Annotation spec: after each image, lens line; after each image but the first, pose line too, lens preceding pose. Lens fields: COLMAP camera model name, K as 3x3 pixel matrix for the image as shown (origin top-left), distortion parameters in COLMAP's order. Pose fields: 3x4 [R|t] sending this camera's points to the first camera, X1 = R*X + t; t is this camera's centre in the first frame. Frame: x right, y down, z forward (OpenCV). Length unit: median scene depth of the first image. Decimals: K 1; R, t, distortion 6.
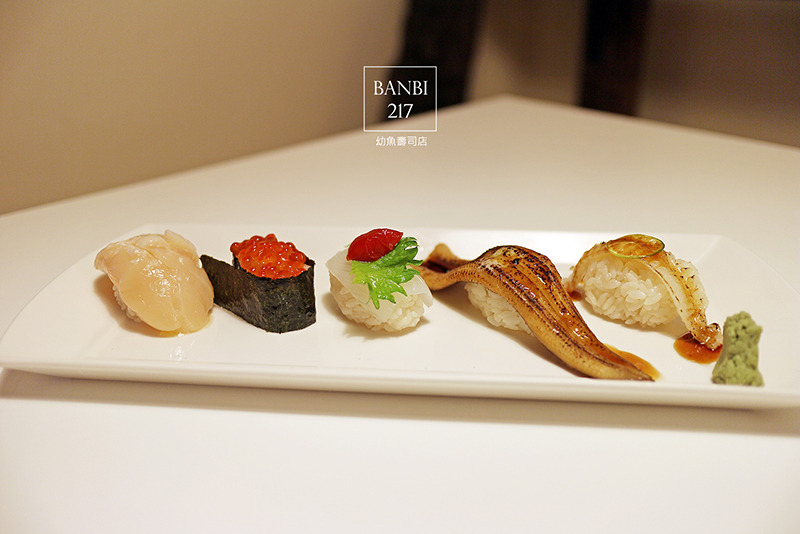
lens RADIAL K [[793.2, 0, 400.0], [0, 793.2, 267.0], [0, 0, 1]] dist [-0.011790, 0.000456]
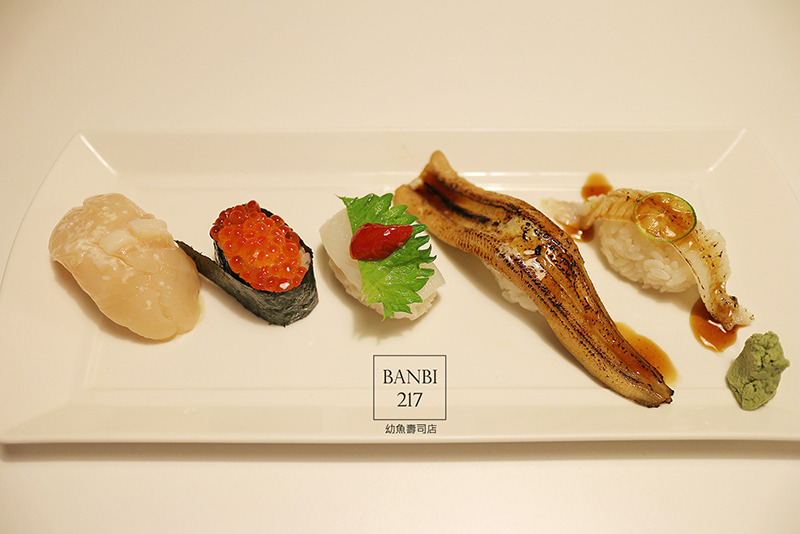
lens RADIAL K [[841.9, 0, 400.0], [0, 841.9, 267.0], [0, 0, 1]] dist [0.005900, -0.008003]
pose [[0.991523, -0.082645, 0.100257, -0.111181], [0.013927, 0.834788, 0.550396, -0.530625], [-0.129181, -0.544334, 0.828863, 0.206200]]
